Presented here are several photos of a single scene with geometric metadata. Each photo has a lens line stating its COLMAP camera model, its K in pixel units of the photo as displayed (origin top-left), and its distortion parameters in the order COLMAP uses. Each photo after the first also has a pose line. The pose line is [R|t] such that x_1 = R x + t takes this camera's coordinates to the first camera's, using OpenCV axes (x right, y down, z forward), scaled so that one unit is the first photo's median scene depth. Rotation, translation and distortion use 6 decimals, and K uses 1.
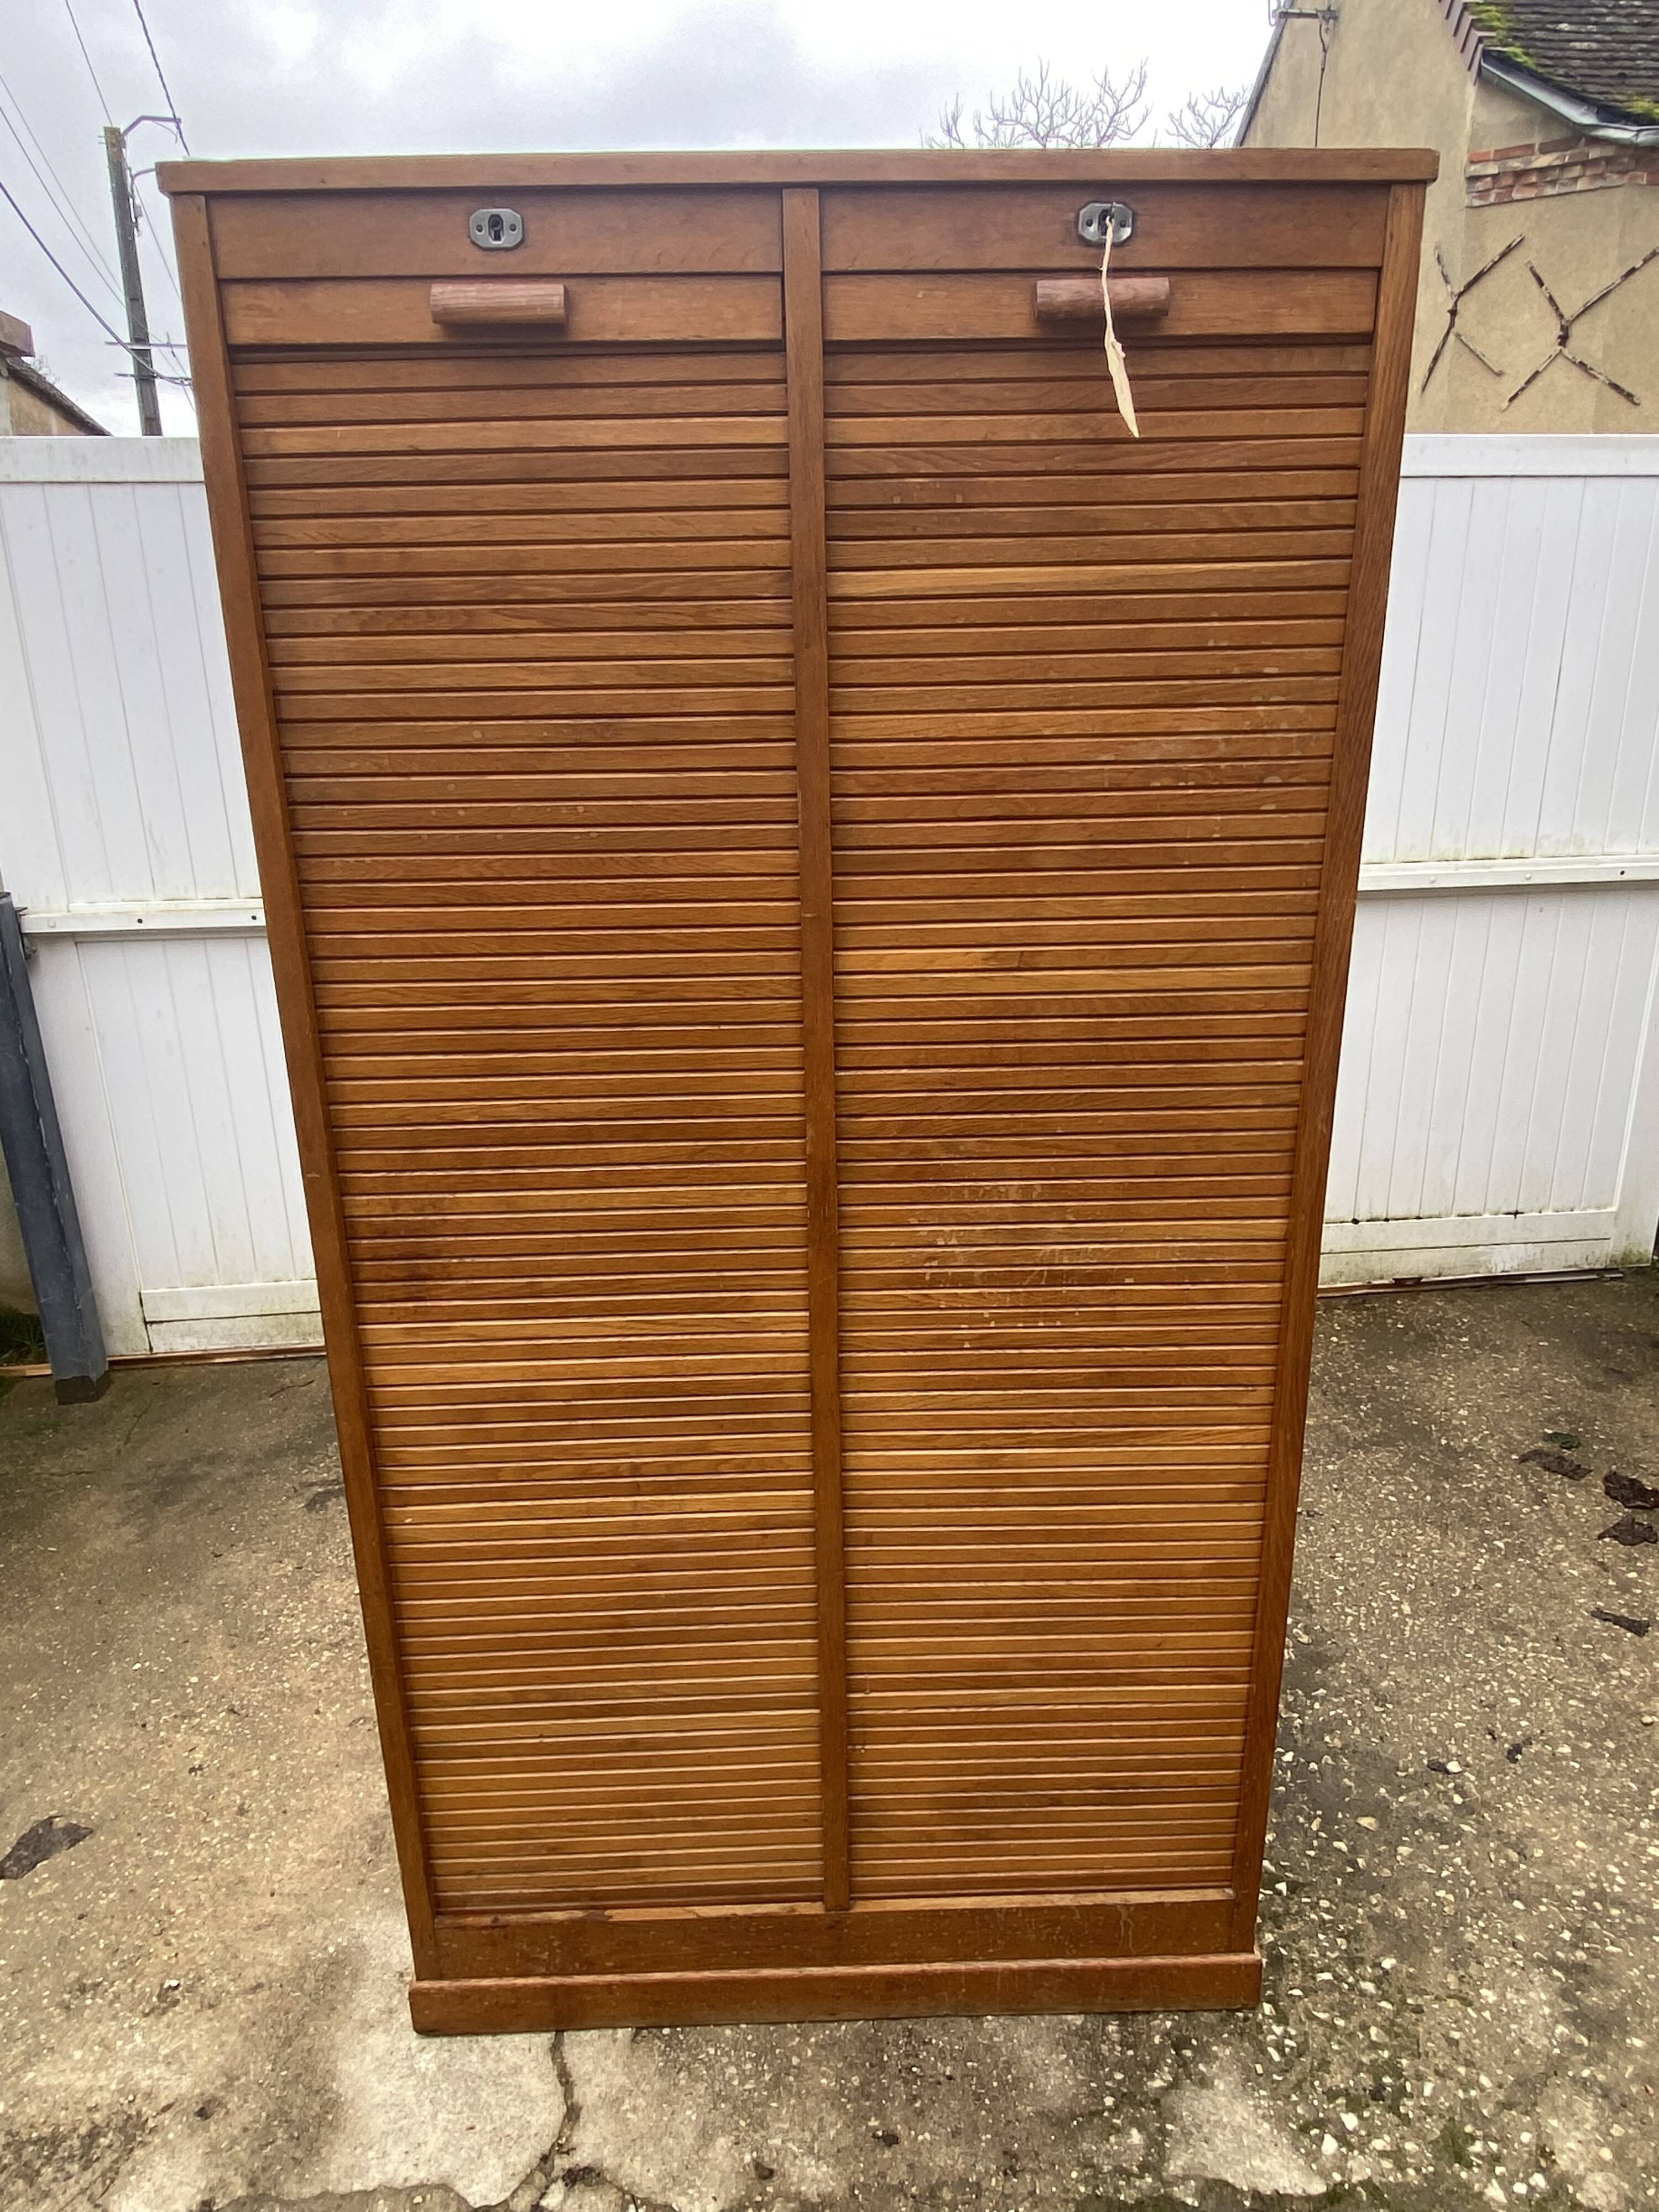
lens RADIAL K [[1441.8, 0, 834.2], [0, 1441.8, 1117.0], [0, 0, 1]] dist [0.013446, -0.021887]
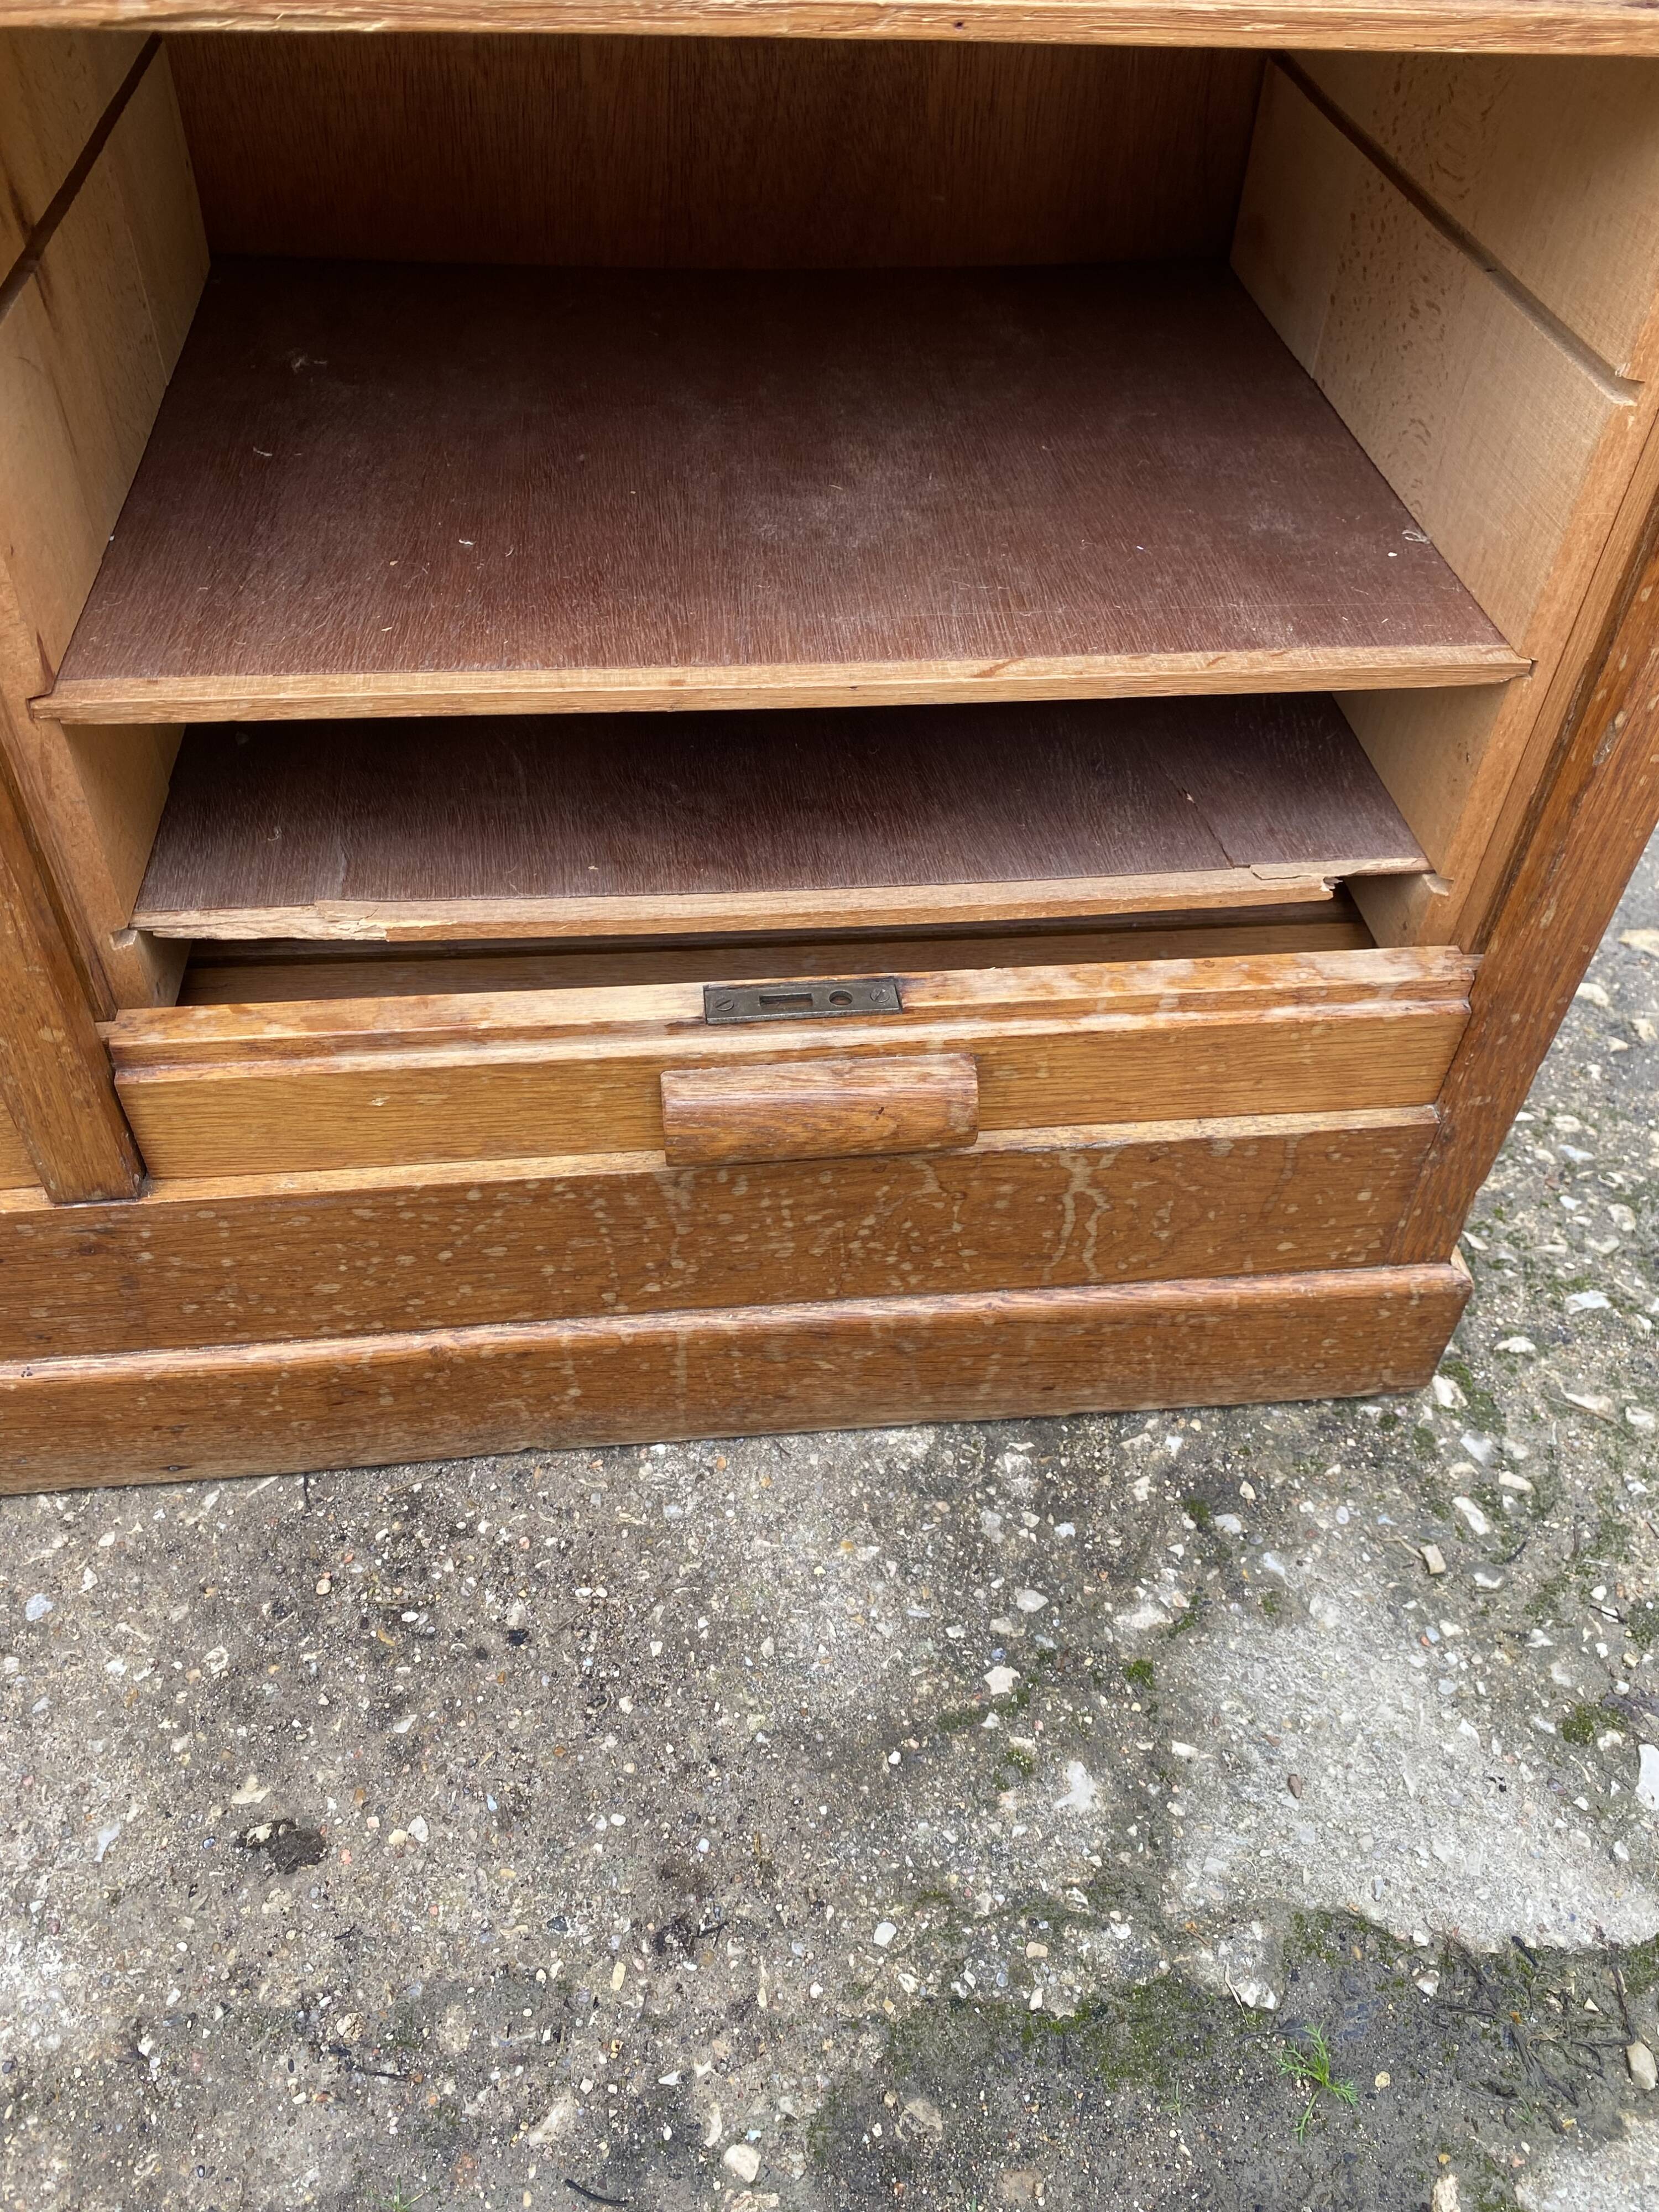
lens RADIAL K [[1679.1, 0, 835.1], [0, 1679.1, 1072.0], [0, 0, 1]] dist [0.010605, -0.009119]
pose [[0.995070, -0.025391, 0.095874, 0.118333], [-0.020795, 0.891776, 0.451998, 0.381707], [-0.096975, -0.451763, 0.886852, 0.717539]]
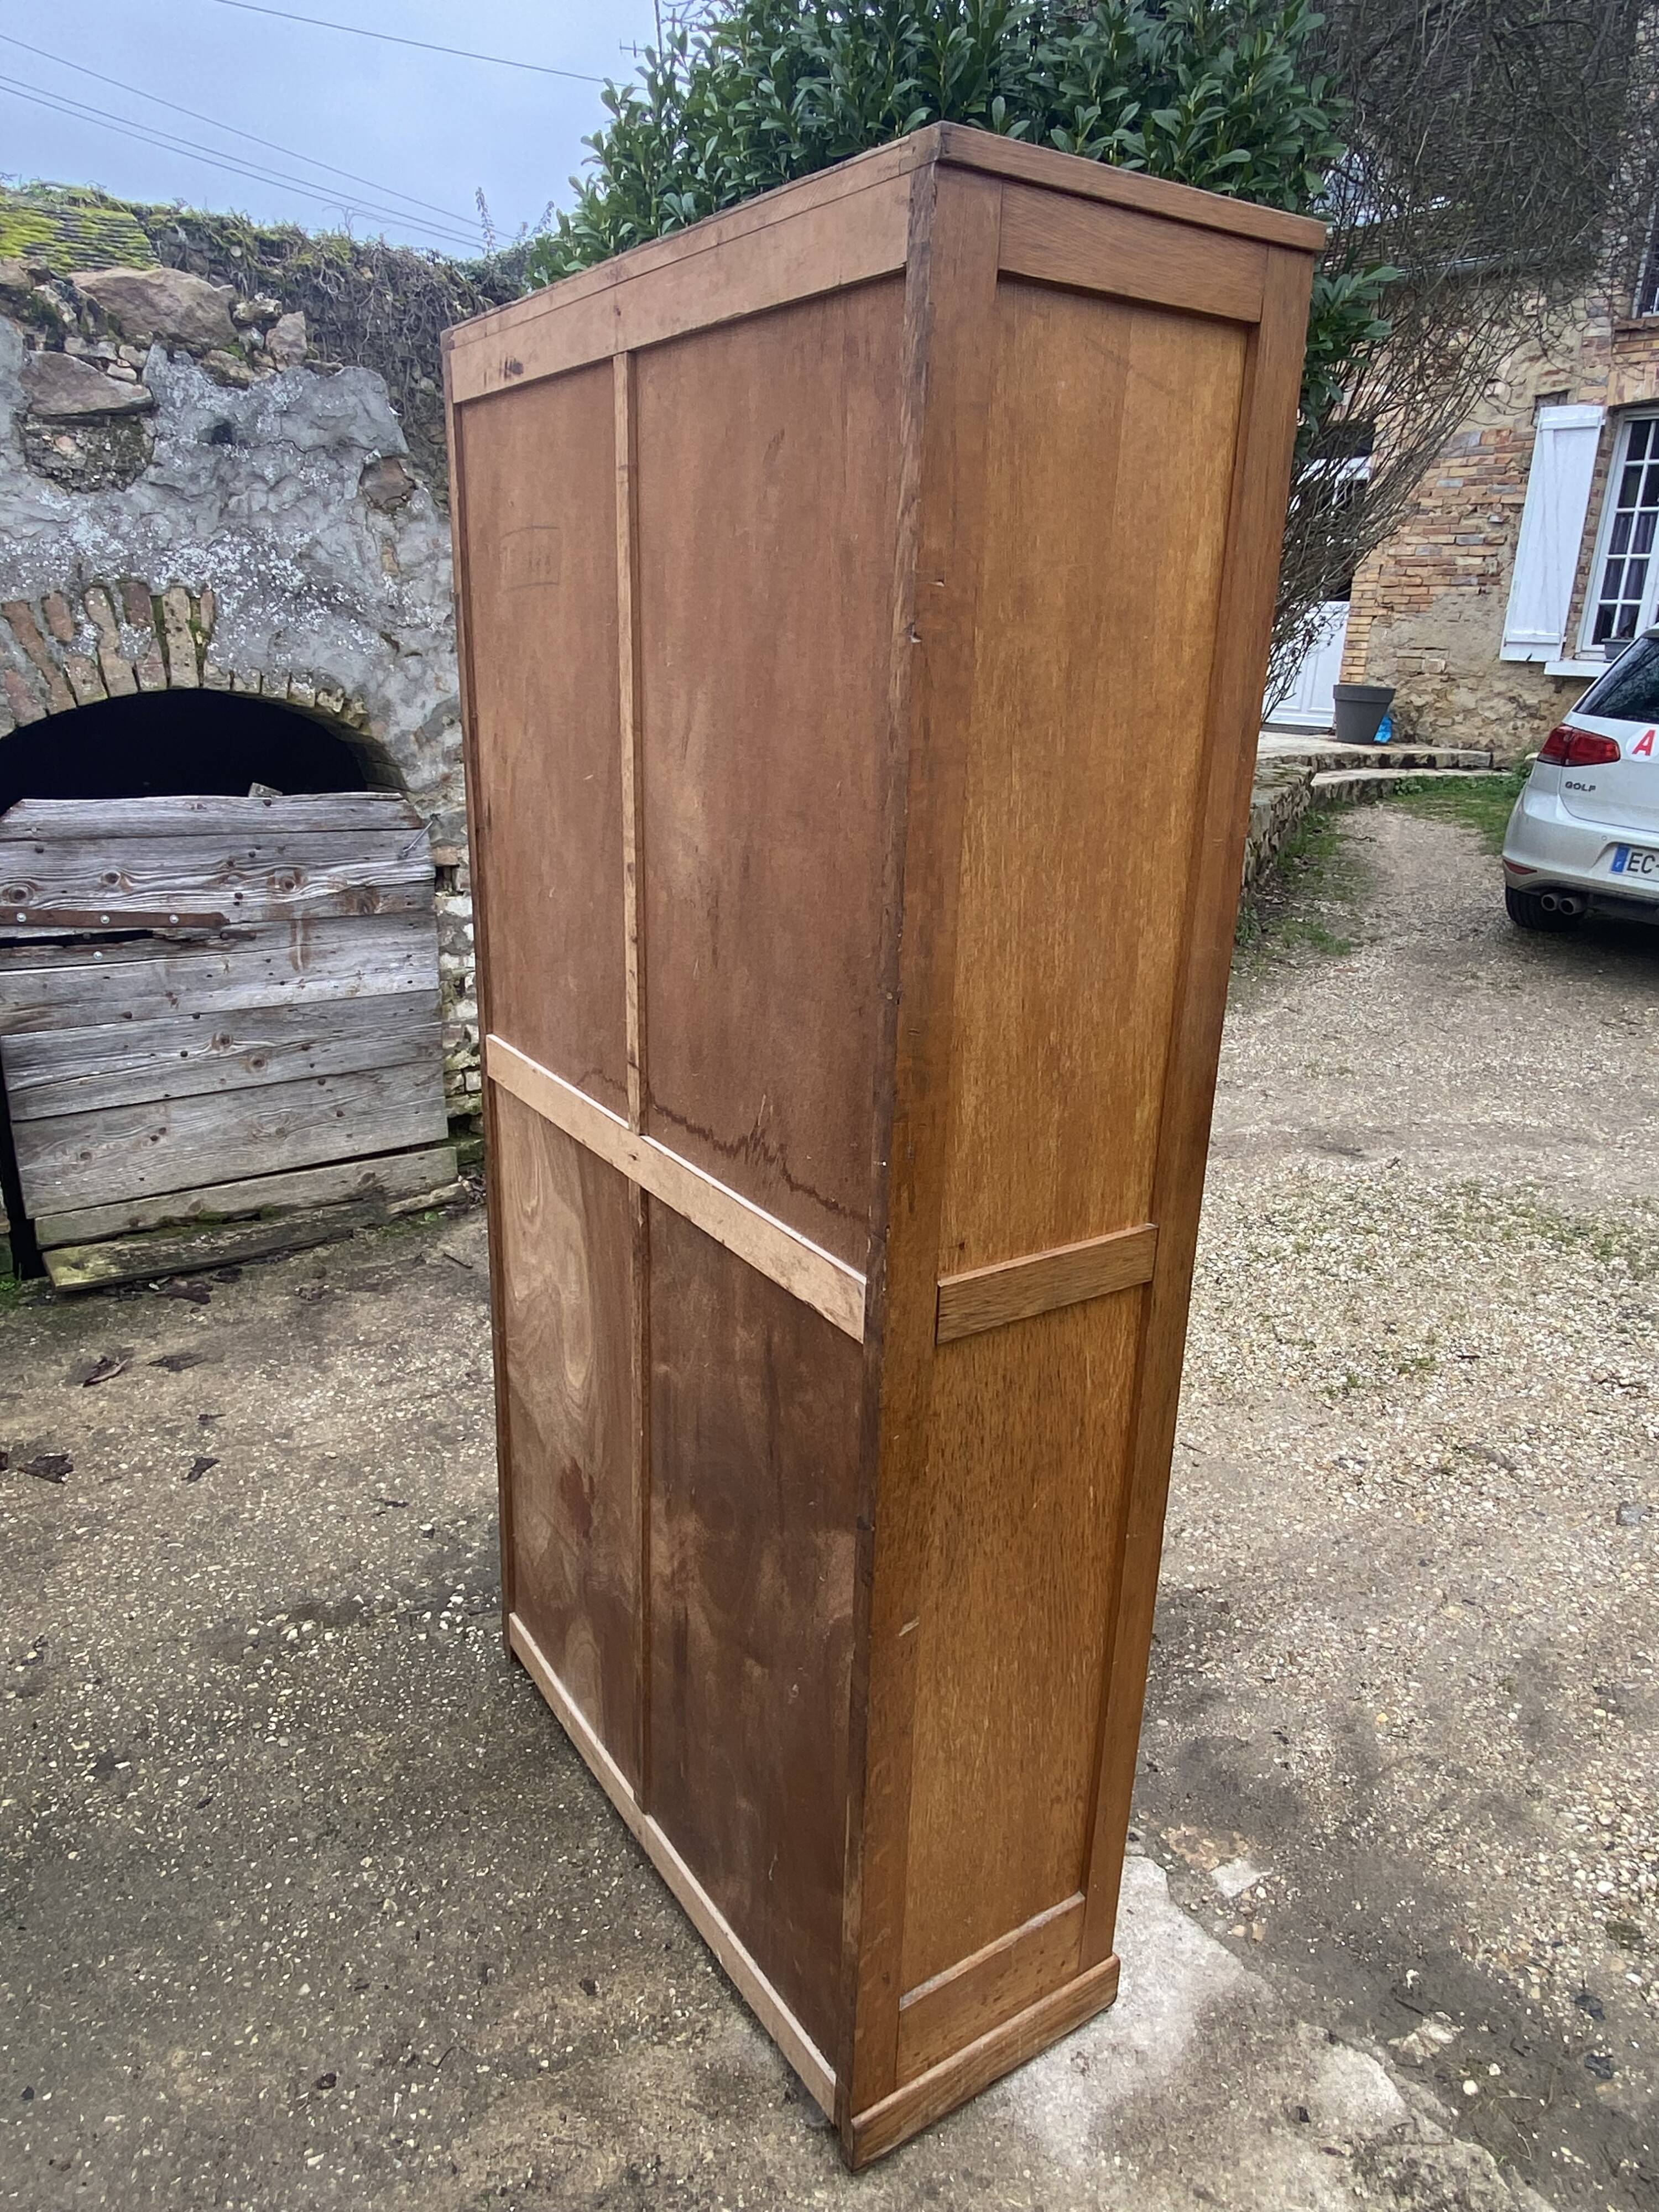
lens RADIAL K [[1441.8, 0, 834.2], [0, 1441.8, 1117.0], [0, 0, 1]] dist [0.013446, -0.021887]
pose [[-0.534564, -0.272877, 0.799862, -0.871784], [0.243616, 0.856511, 0.455017, -0.448539], [-0.809254, 0.438095, -0.391383, 1.340960]]
